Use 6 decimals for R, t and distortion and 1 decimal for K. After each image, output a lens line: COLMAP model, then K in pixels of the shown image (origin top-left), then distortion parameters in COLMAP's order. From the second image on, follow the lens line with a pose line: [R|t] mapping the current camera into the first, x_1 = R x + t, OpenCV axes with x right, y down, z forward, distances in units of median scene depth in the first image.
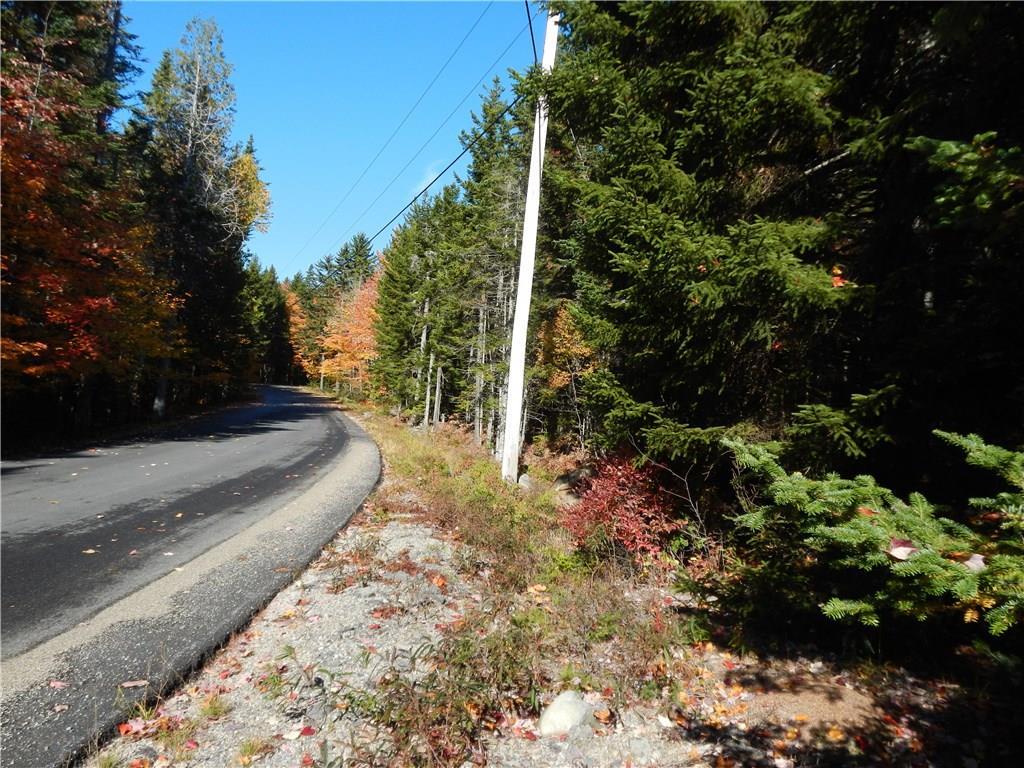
lens RADIAL K [[761.4, 0, 512.0], [0, 761.4, 384.0], [0, 0, 1]] dist [-0.000140, -0.003844]
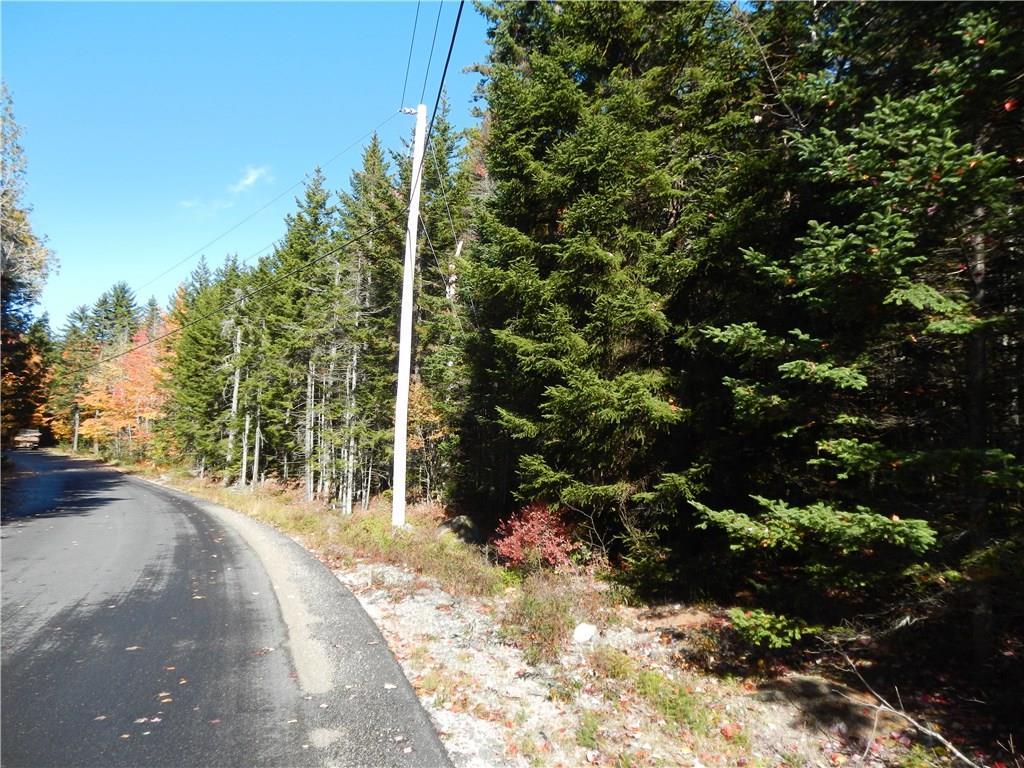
lens RADIAL K [[761.4, 0, 512.0], [0, 761.4, 384.0], [0, 0, 1]] dist [-0.000140, -0.003844]
pose [[0.952861, -0.023603, 0.302488, -0.094022], [0.040802, 0.997882, -0.050667, -0.019508], [-0.300651, 0.060621, 0.951806, -0.124296]]
